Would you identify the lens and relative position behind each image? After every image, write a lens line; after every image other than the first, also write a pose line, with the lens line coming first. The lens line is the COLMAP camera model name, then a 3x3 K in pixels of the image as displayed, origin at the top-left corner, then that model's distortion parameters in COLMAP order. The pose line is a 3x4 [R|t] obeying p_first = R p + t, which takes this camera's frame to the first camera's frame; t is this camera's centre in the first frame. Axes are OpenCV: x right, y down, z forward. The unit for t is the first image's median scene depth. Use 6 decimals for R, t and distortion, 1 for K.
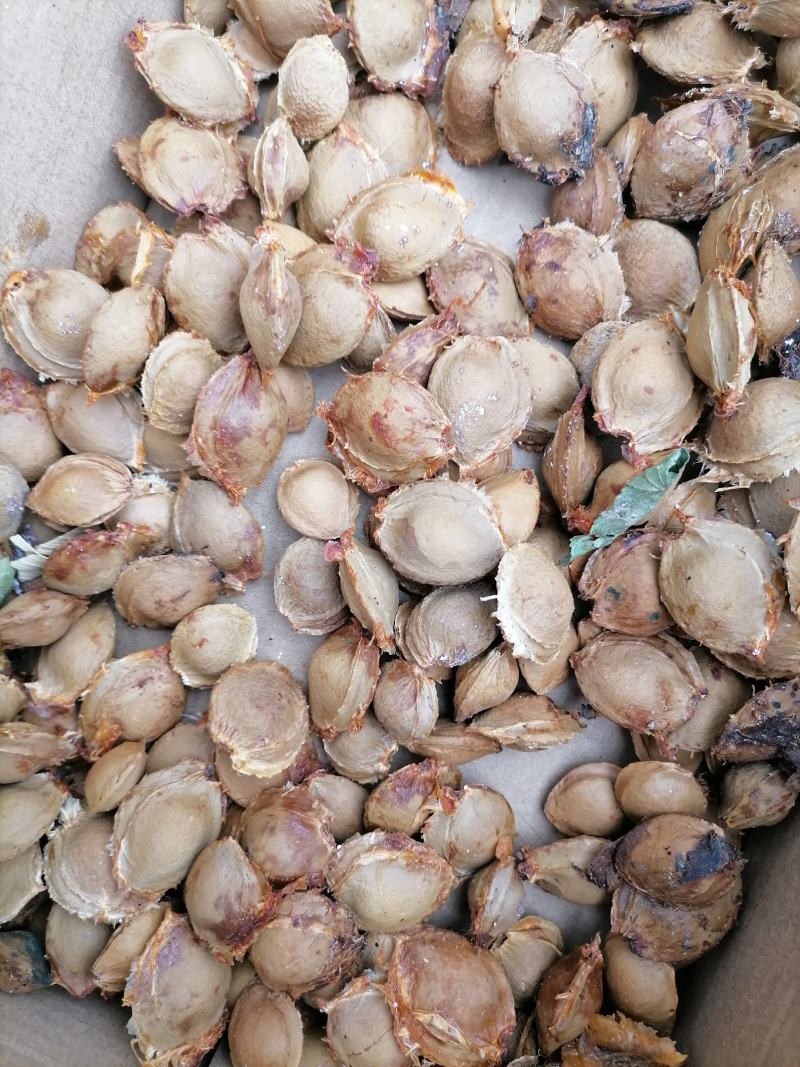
lens RADIAL K [[823.9, 0, 400.0], [0, 823.9, 533.5], [0, 0, 1]] dist [-0.003073, -0.008305]
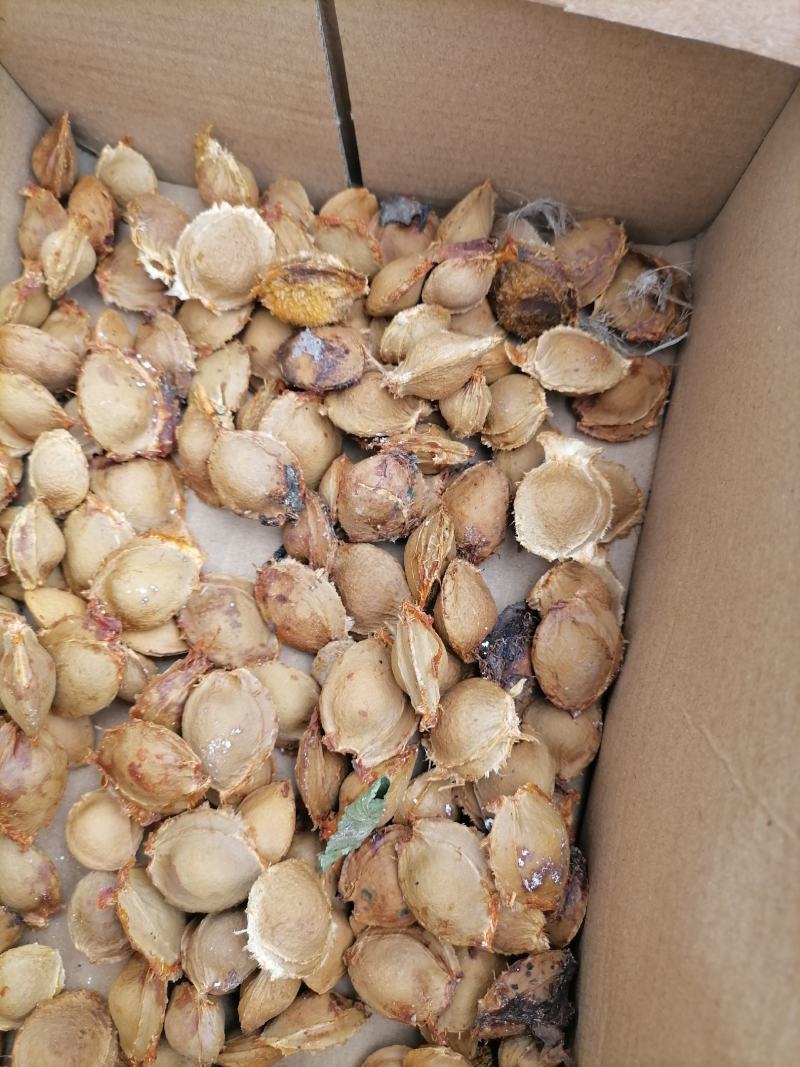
lens RADIAL K [[823.7, 0, 436.5], [0, 823.7, 496.9], [0, 0, 1]] dist [-0.003711, -0.009248]
pose [[0.987634, -0.141272, 0.067978, 0.343030], [0.149380, 0.979585, -0.134534, -0.279389], [-0.047585, 0.143025, 0.988574, -0.164978]]
